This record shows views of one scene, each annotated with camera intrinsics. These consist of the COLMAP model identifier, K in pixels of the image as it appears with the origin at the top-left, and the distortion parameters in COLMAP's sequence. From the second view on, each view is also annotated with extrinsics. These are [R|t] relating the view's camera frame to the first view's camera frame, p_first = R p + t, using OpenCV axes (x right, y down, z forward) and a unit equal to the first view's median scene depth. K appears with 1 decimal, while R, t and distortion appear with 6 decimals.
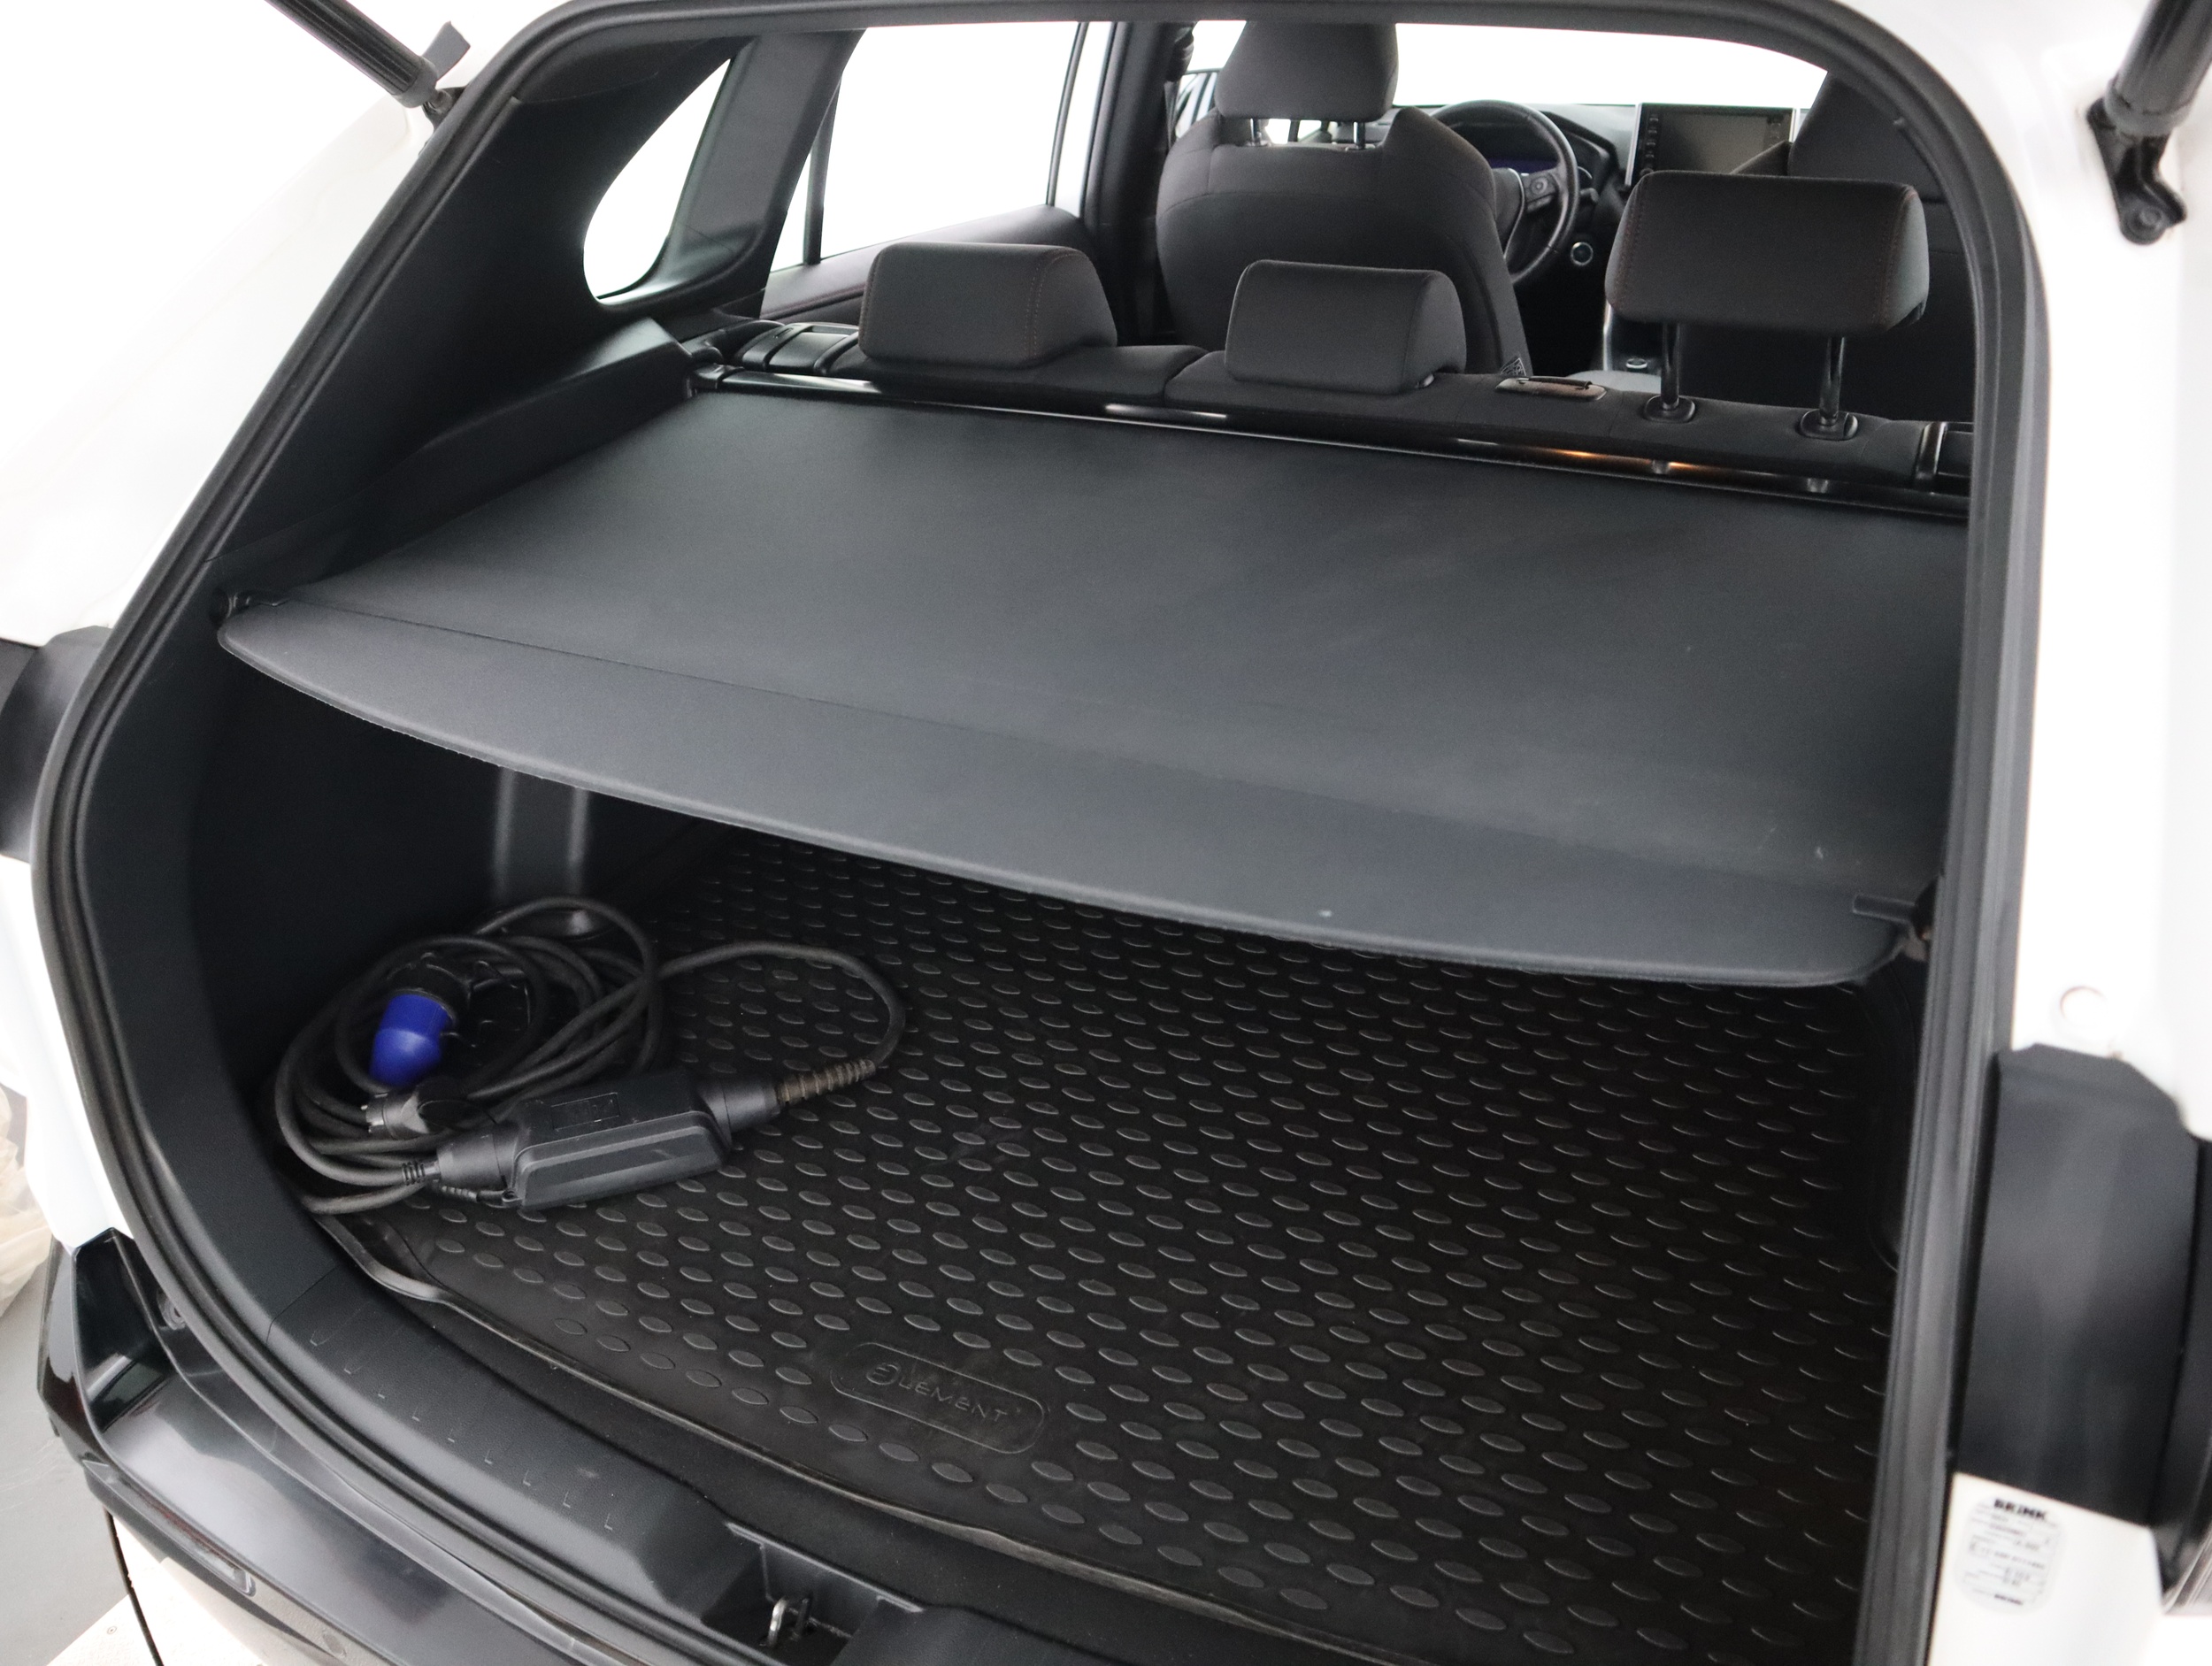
lens RADIAL K [[1710.5, 0, 1095.5], [0, 1710.5, 839.6], [0, 0, 1]] dist [-0.131647, 0.089821]
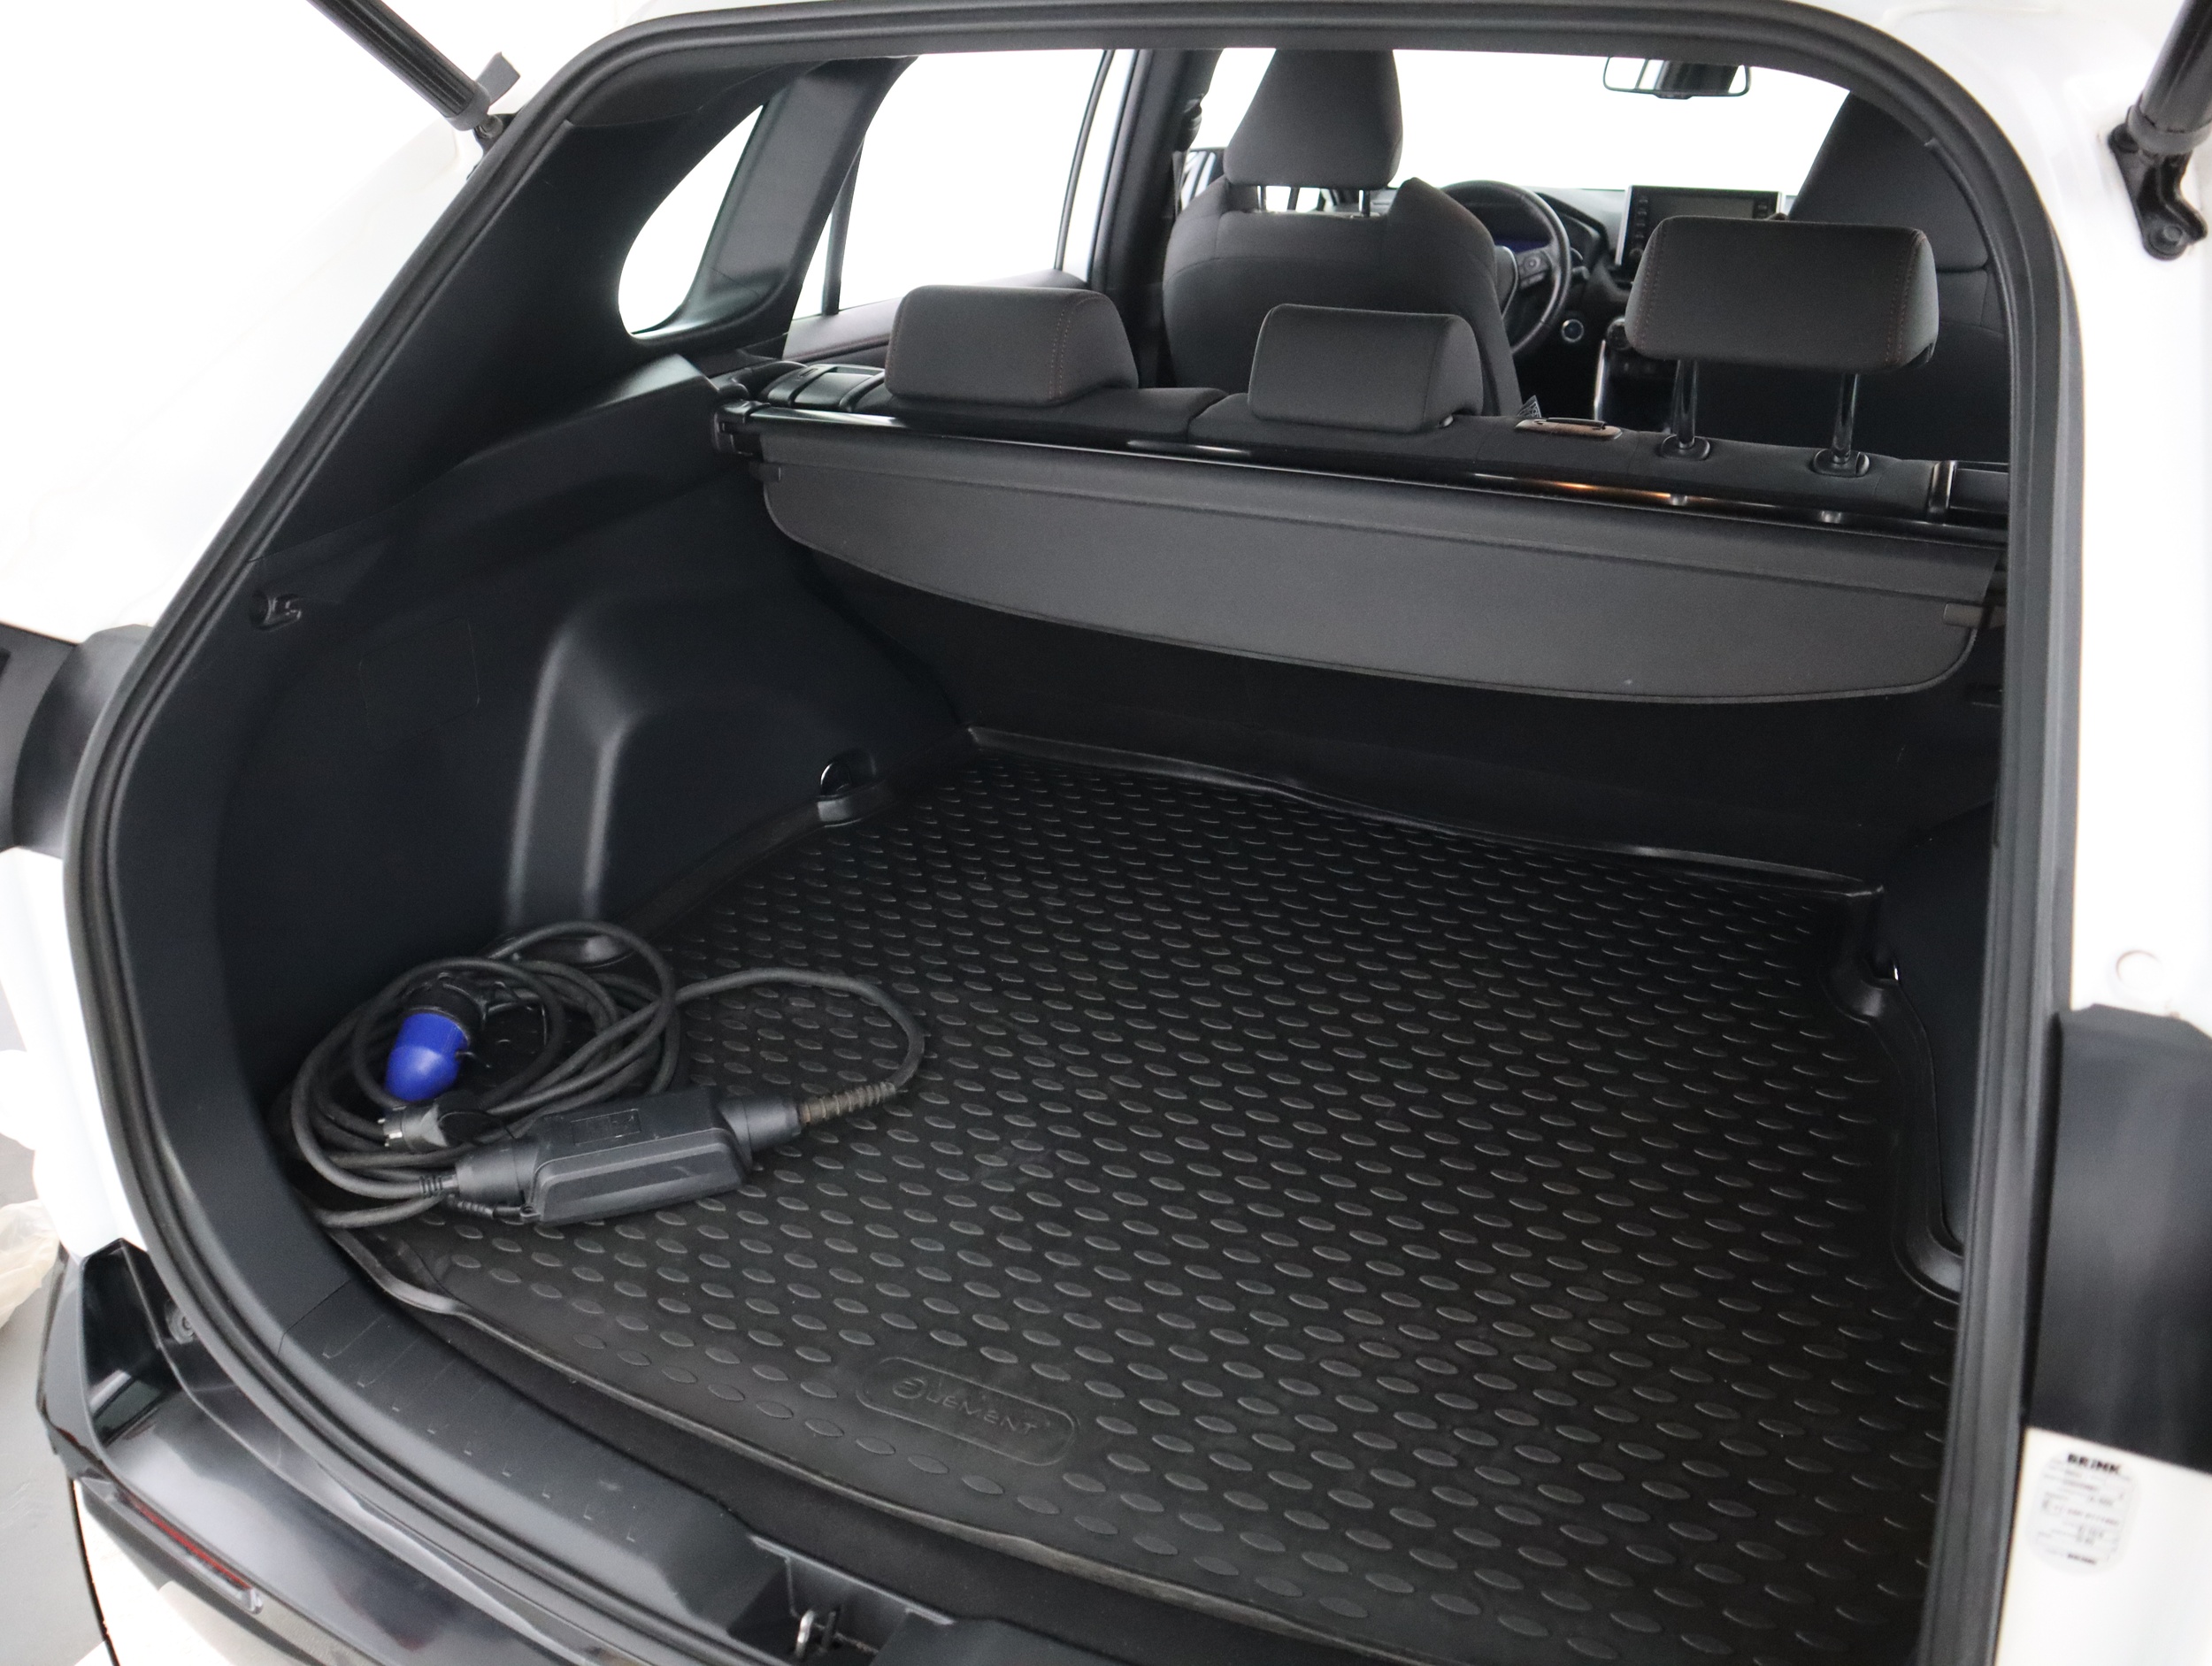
lens RADIAL K [[1710.5, 0, 1095.5], [0, 1710.5, 839.6], [0, 0, 1]] dist [-0.131647, 0.089821]
pose [[0.999783, 0.012299, 0.016799, -0.034665], [-0.011397, 0.998542, -0.052770, 0.043099], [-0.017423, 0.052567, 0.998465, -0.005928]]
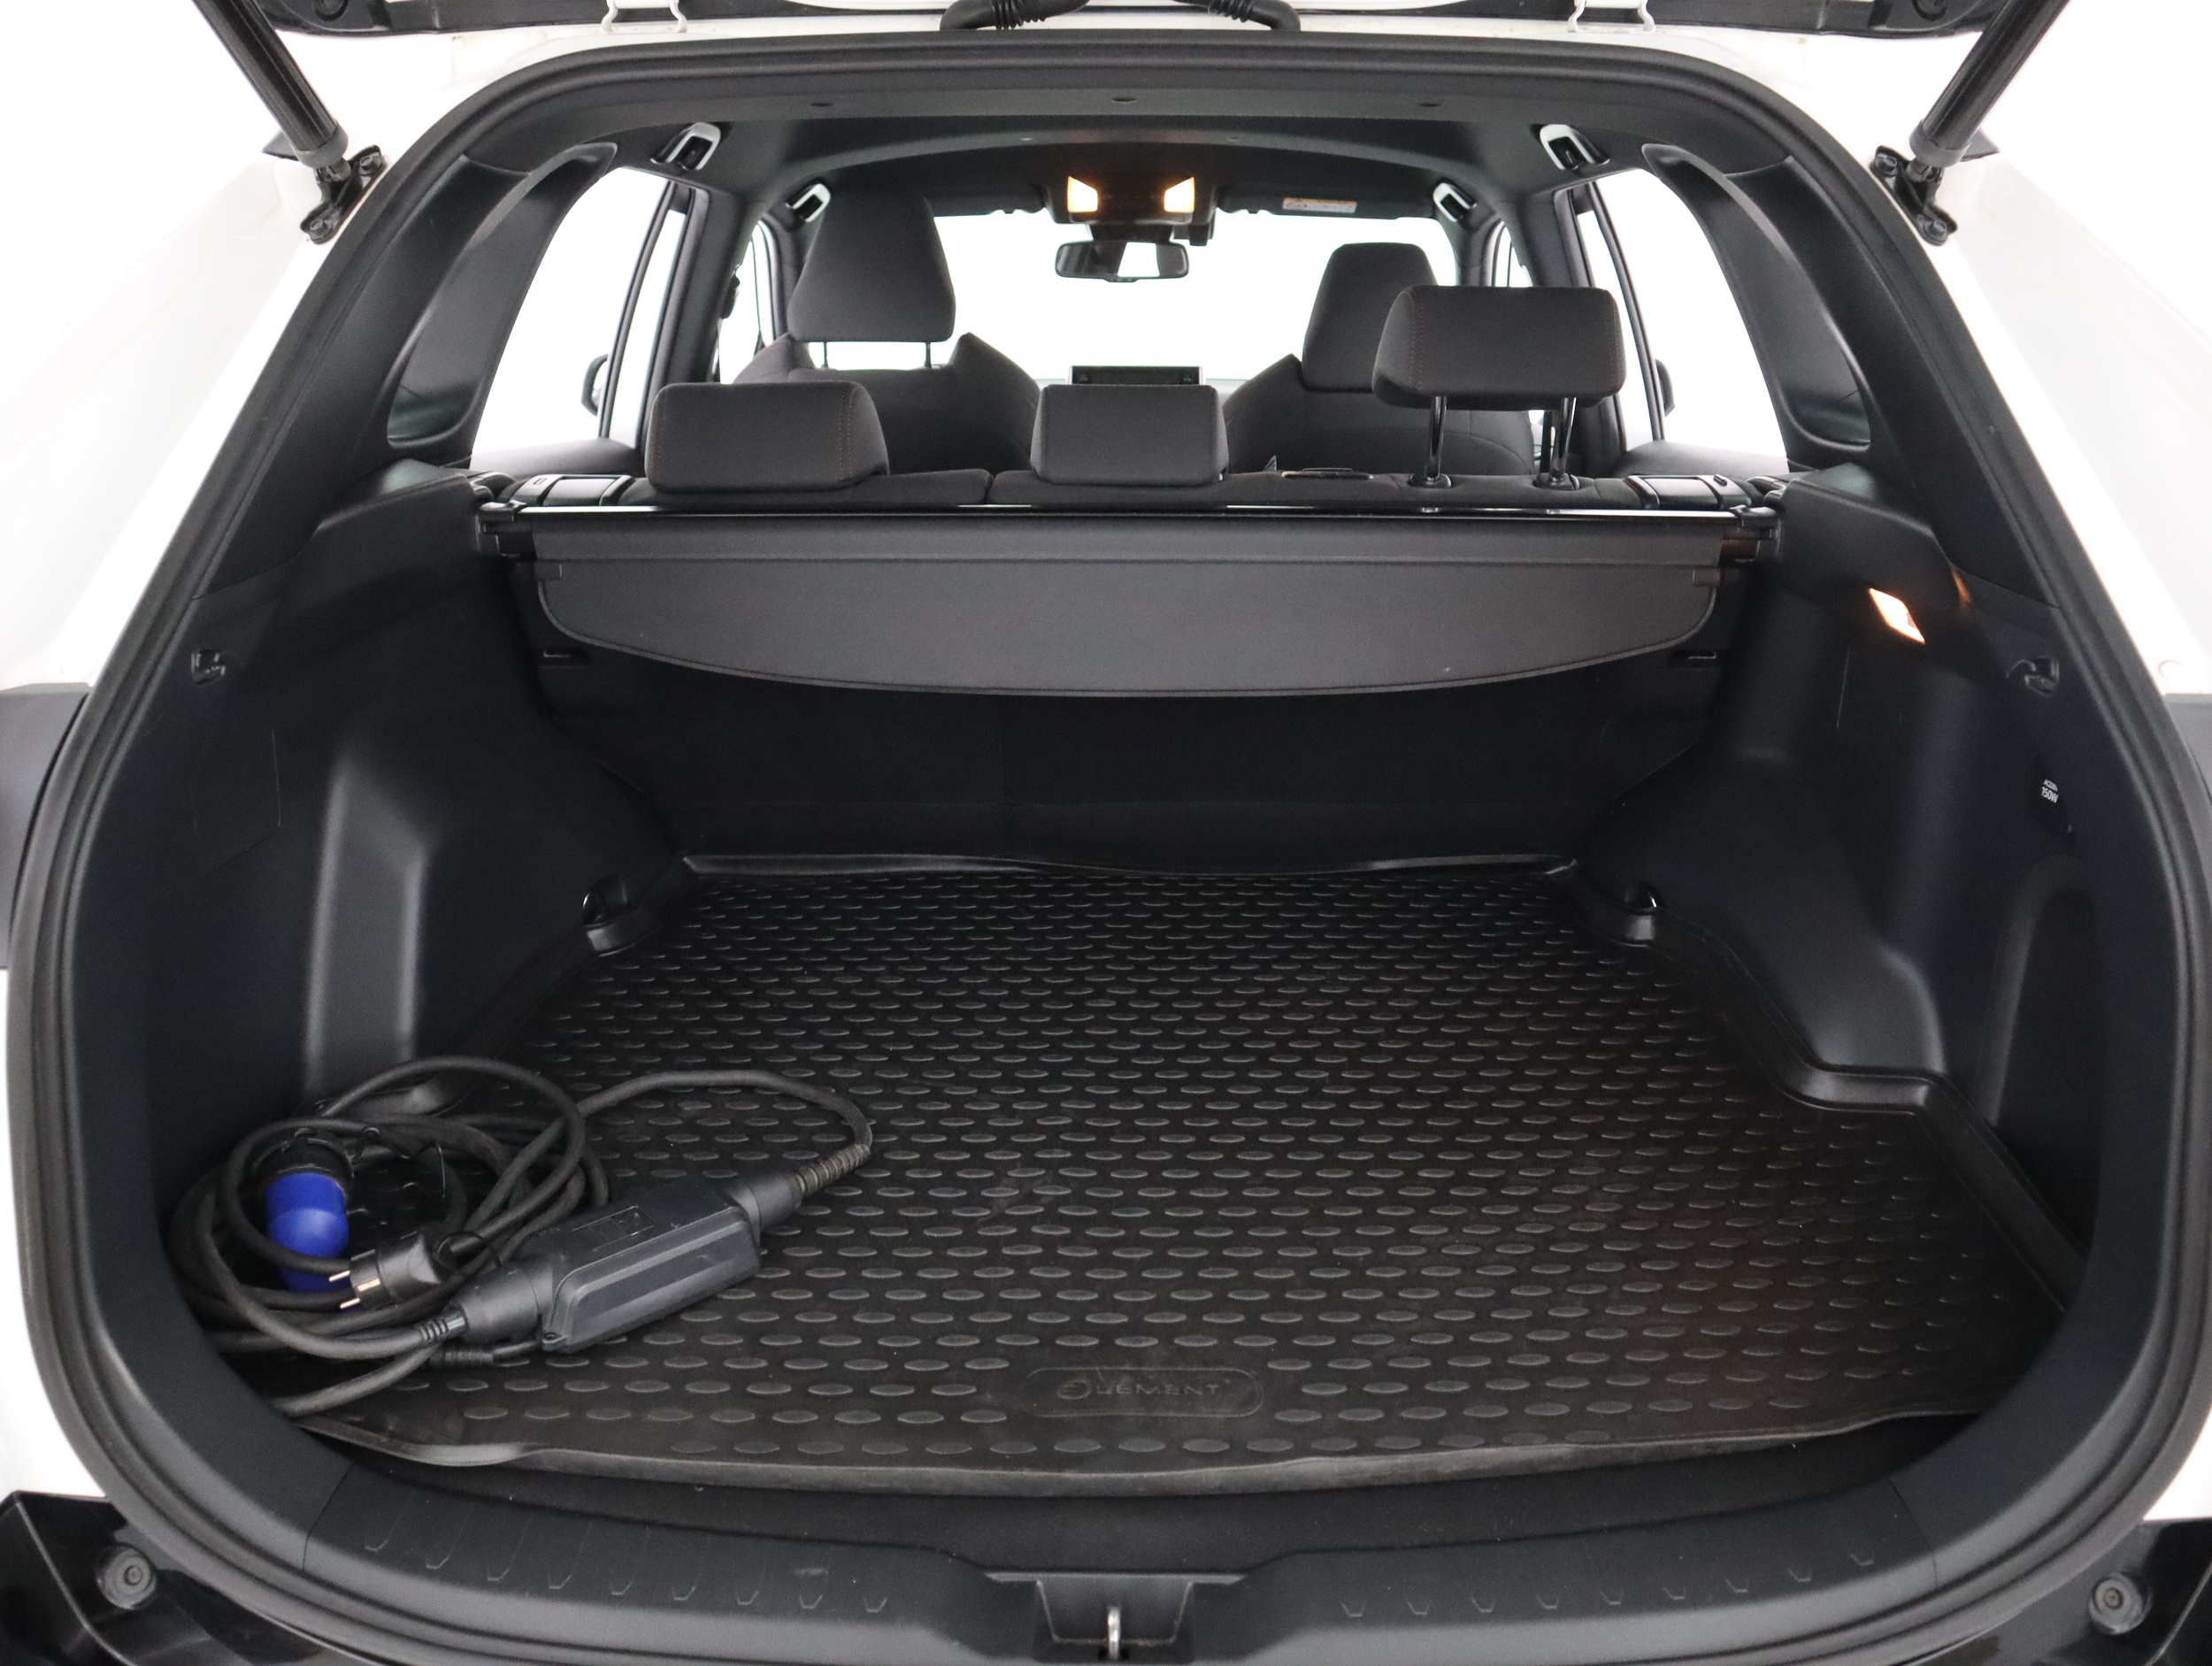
lens RADIAL K [[1710.5, 0, 1095.5], [0, 1710.5, 839.6], [0, 0, 1]] dist [-0.131647, 0.089821]
pose [[0.899366, -0.095057, 0.426737, -0.449864], [0.180311, 0.969845, -0.163978, 0.160045], [-0.398282, 0.224421, 0.889386, 0.073901]]
